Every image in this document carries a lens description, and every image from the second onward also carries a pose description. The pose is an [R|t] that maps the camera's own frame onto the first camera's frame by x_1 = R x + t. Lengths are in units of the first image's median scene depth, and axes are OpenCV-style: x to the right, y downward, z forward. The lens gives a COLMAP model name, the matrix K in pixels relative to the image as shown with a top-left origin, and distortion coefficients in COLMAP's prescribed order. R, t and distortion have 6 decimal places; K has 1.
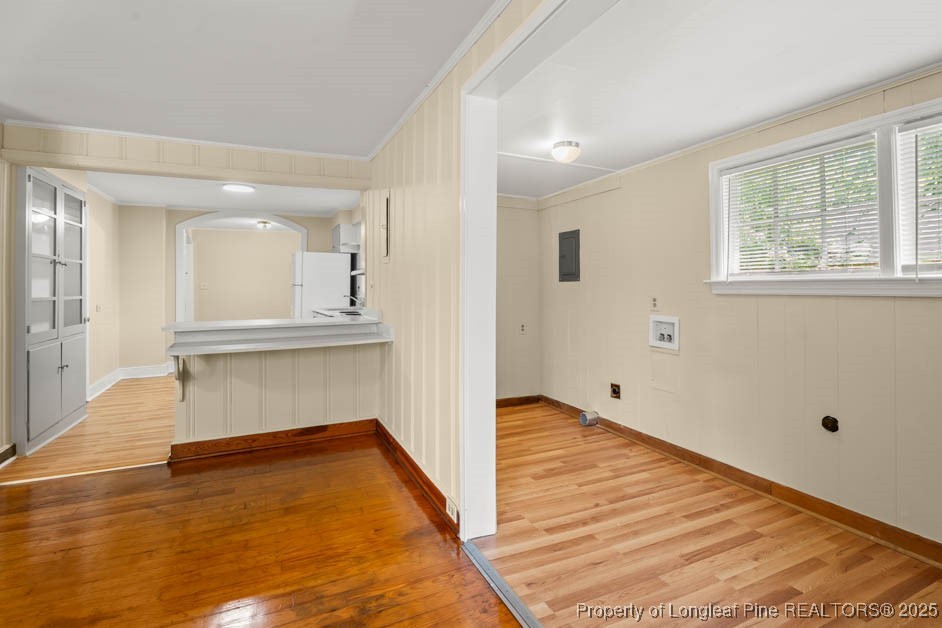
lens RADIAL K [[463.2, 0, 471.8], [0, 463.2, 273.3], [0, 0, 1]] dist [-0.002304, -0.000669]
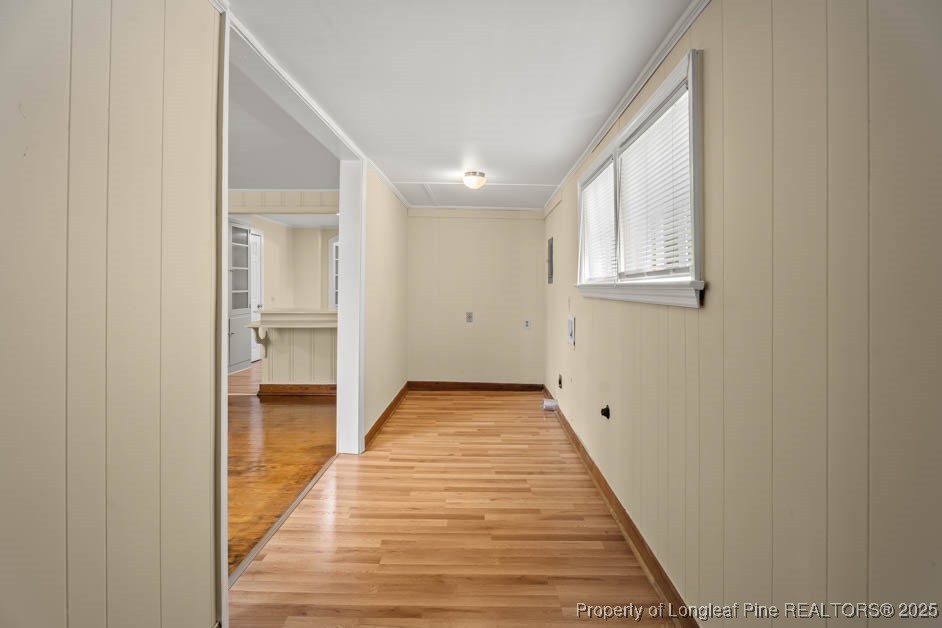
lens RADIAL K [[462.3, 0, 469.6], [0, 462.3, 280.2], [0, 0, 1]] dist [-0.008213, 0.000326]
pose [[0.901767, 0.004824, -0.432196, 0.687773], [0.002664, 0.999857, 0.016719, -0.011476], [0.432215, -0.016228, 0.901625, -0.114090]]
